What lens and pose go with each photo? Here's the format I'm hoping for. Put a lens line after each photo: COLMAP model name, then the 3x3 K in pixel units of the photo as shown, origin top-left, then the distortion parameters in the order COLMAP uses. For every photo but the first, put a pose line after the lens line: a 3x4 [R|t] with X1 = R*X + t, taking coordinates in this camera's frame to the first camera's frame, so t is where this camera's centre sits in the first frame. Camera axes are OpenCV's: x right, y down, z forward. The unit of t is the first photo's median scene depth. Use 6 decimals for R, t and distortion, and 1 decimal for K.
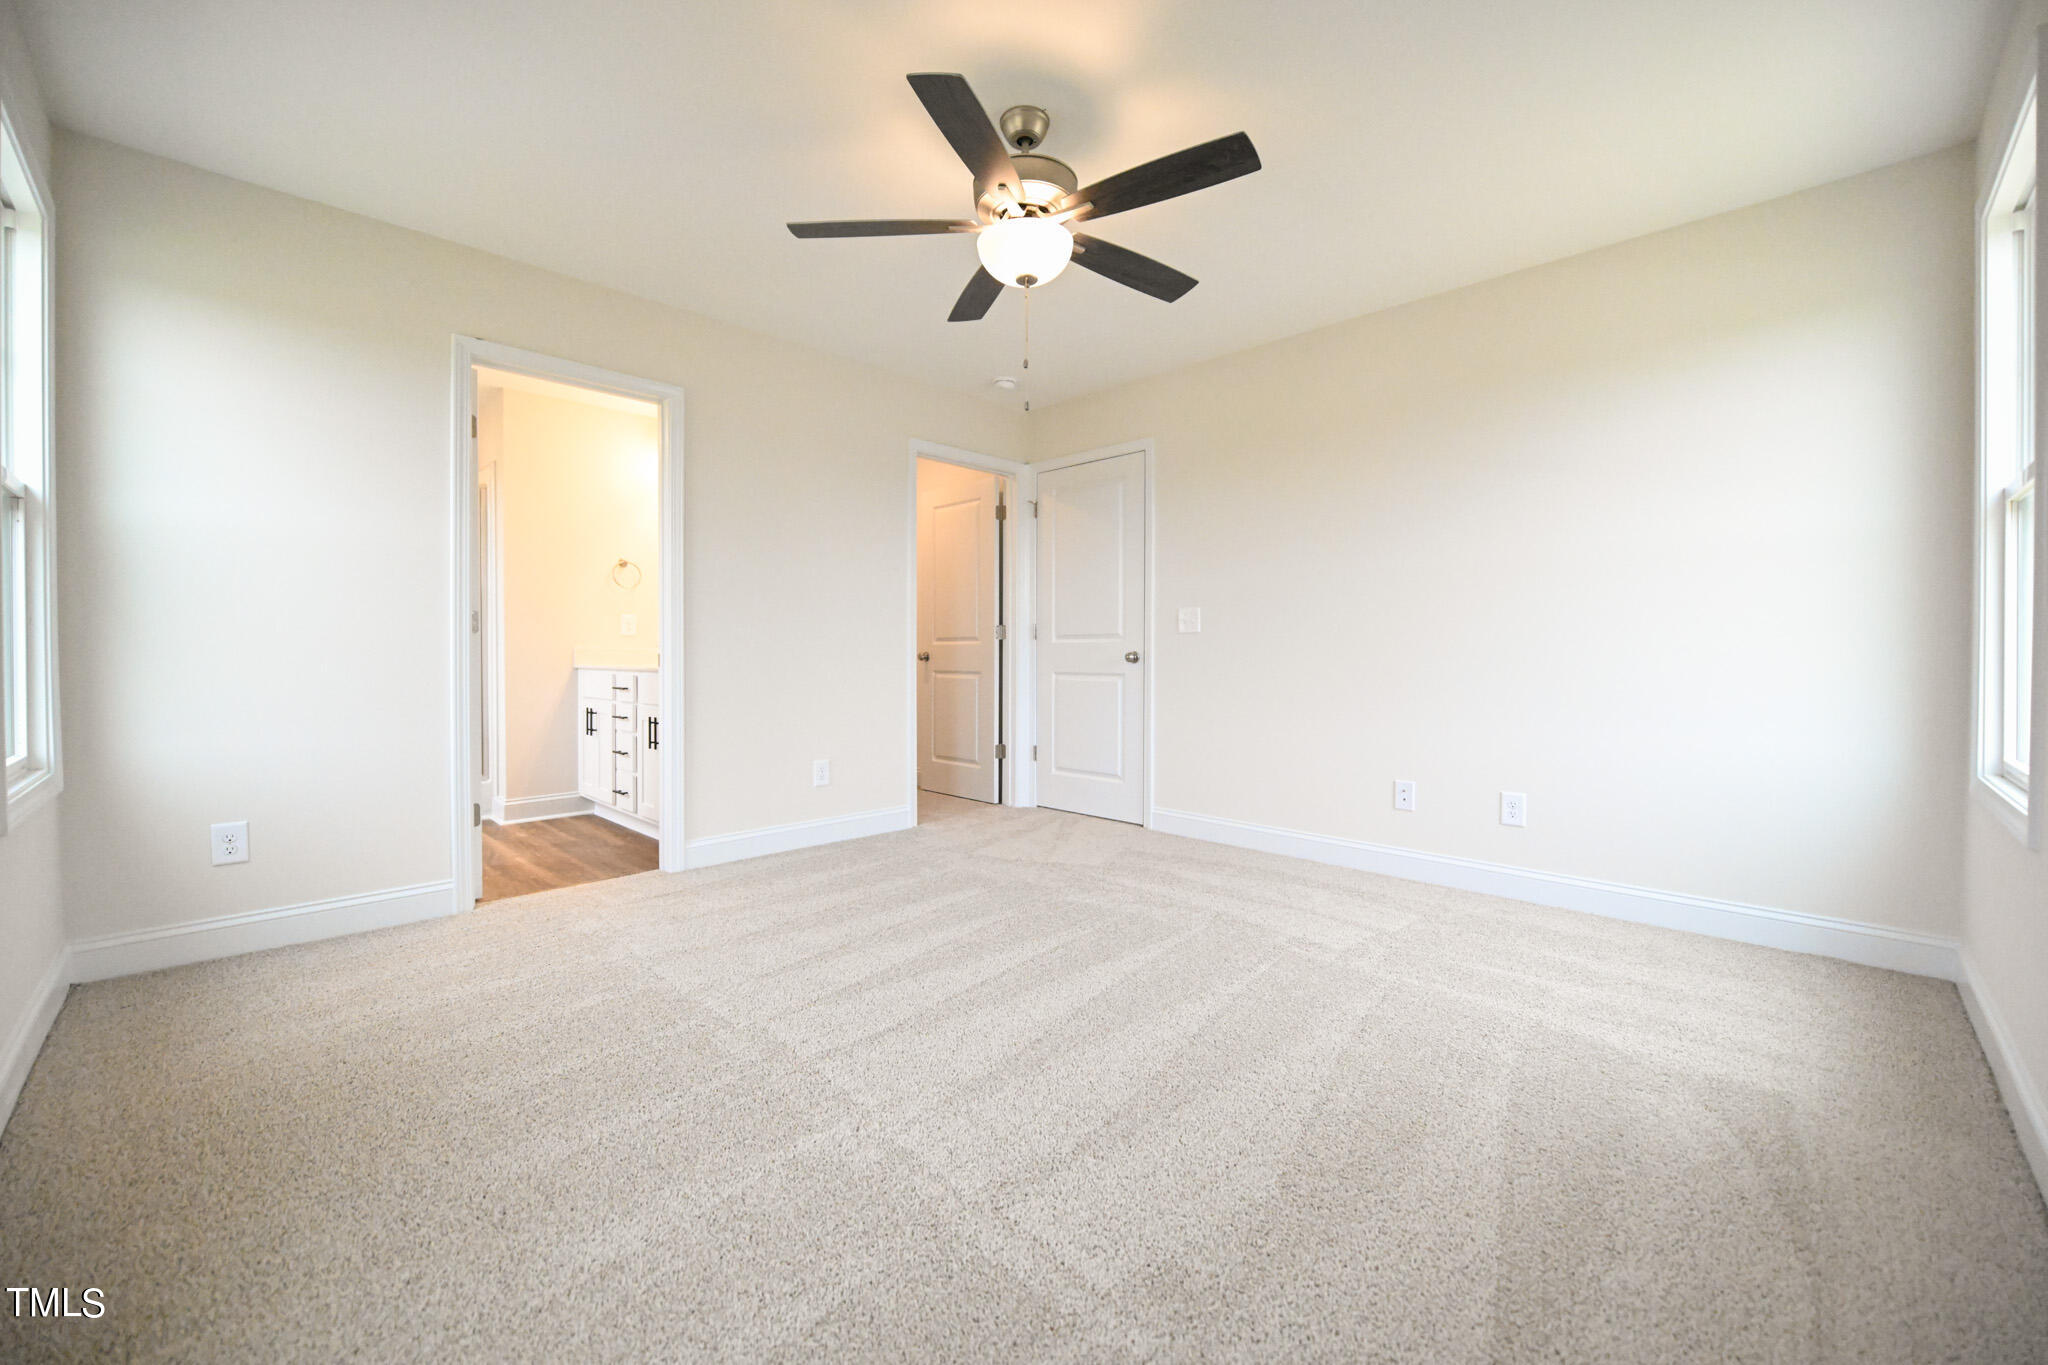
lens RADIAL K [[812.6, 0, 1025.0], [0, 812.6, 666.6], [0, 0, 1]] dist [-0.014493, -0.000297]
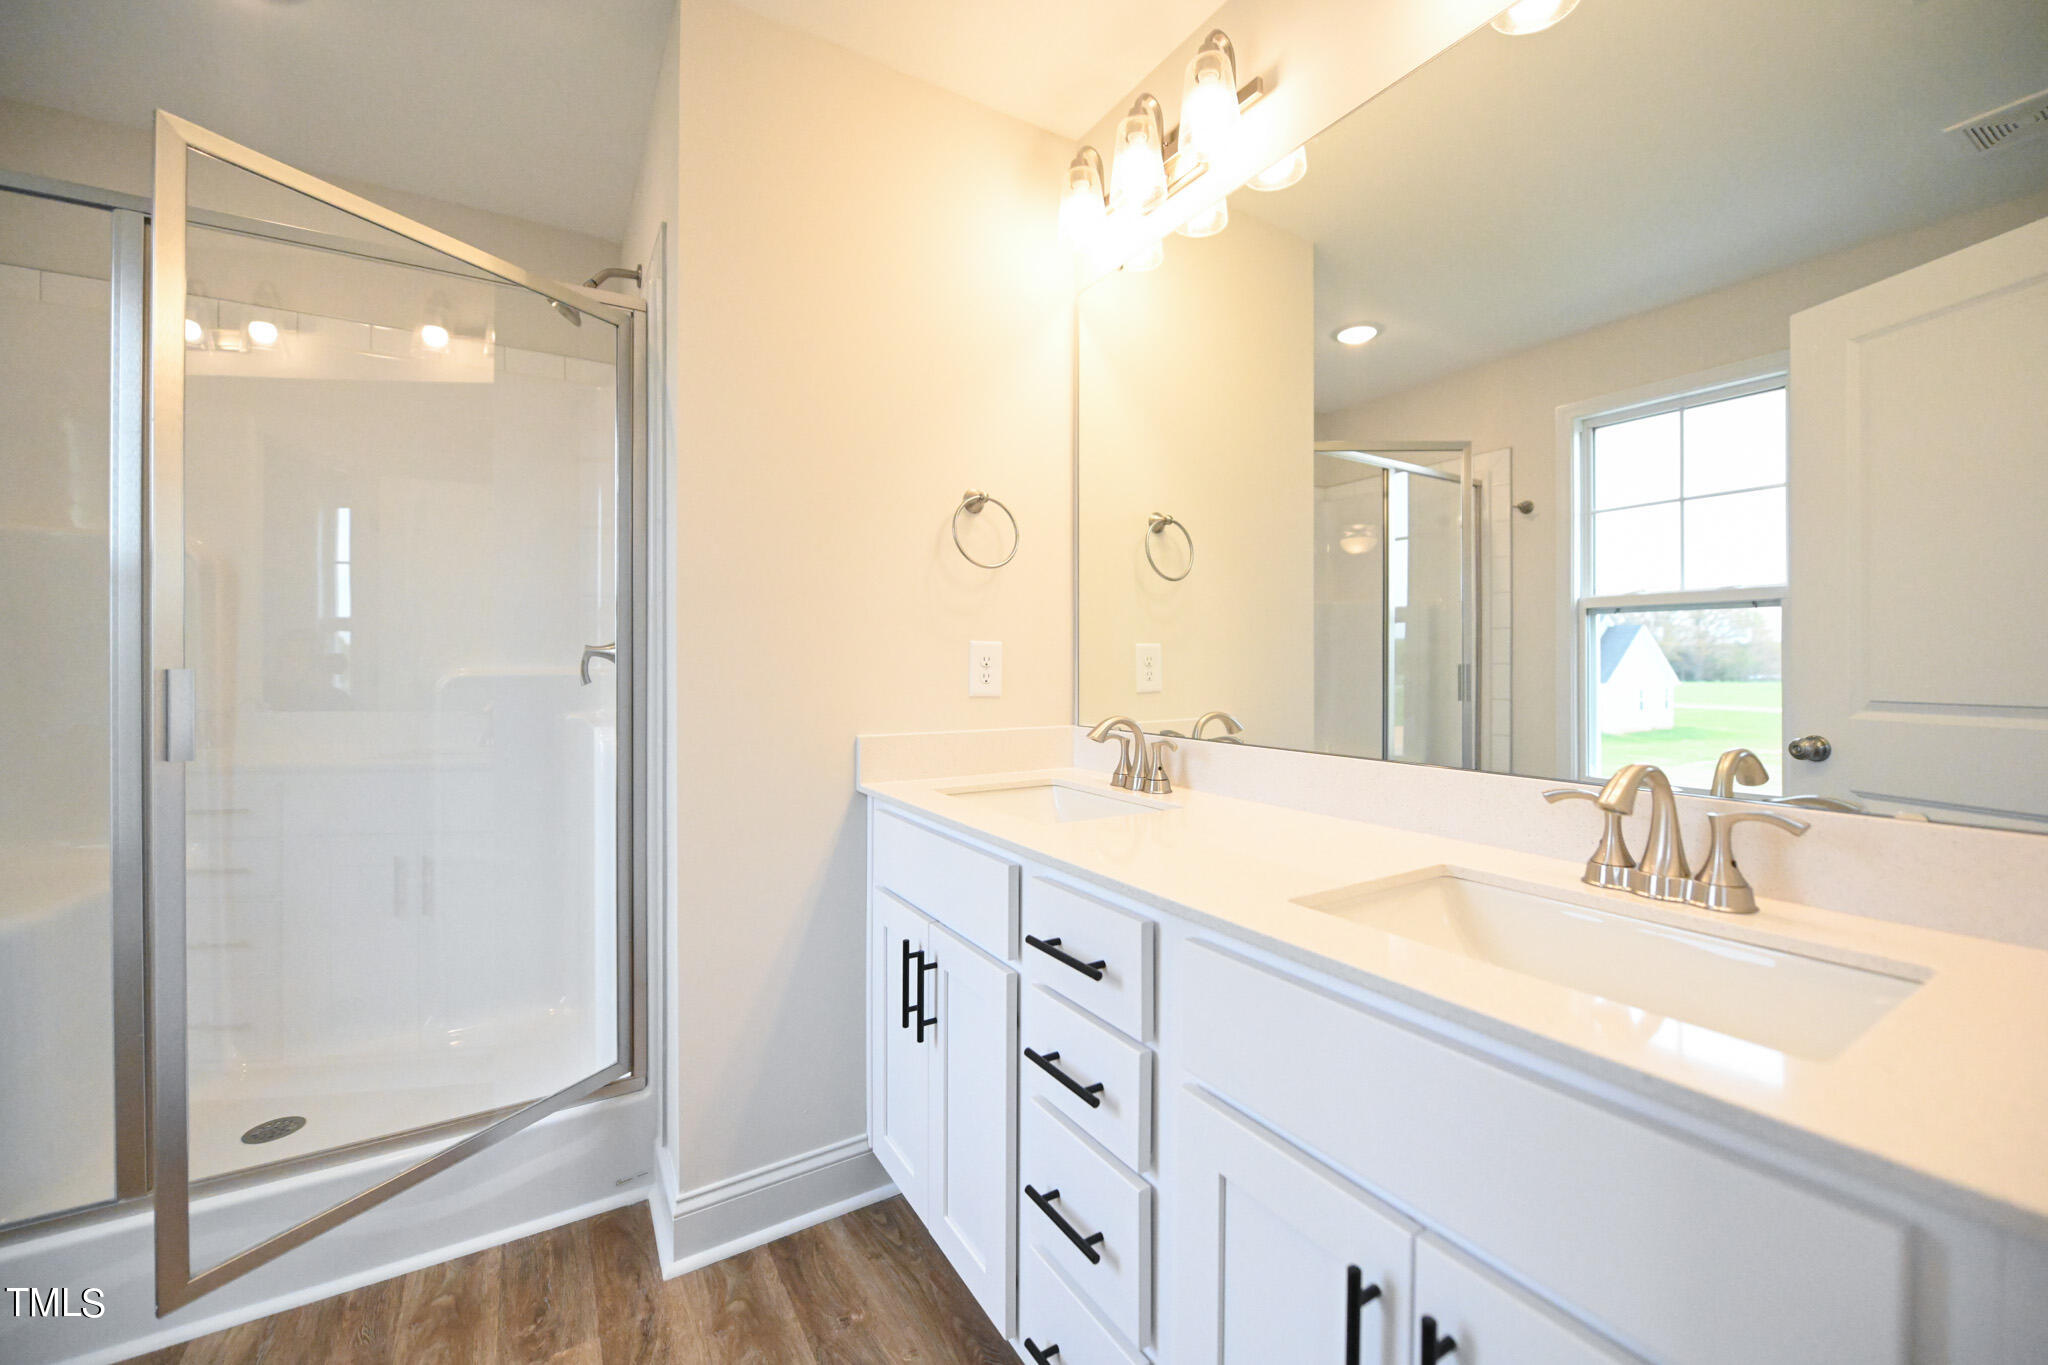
lens RADIAL K [[812.6, 0, 1025.0], [0, 812.6, 666.6], [0, 0, 1]] dist [-0.014493, -0.000297]
pose [[0.971007, -0.010137, -0.238837, -0.414940], [0.007685, 0.999908, -0.011197, -0.052313], [0.238929, 0.009037, 0.970995, 0.695302]]
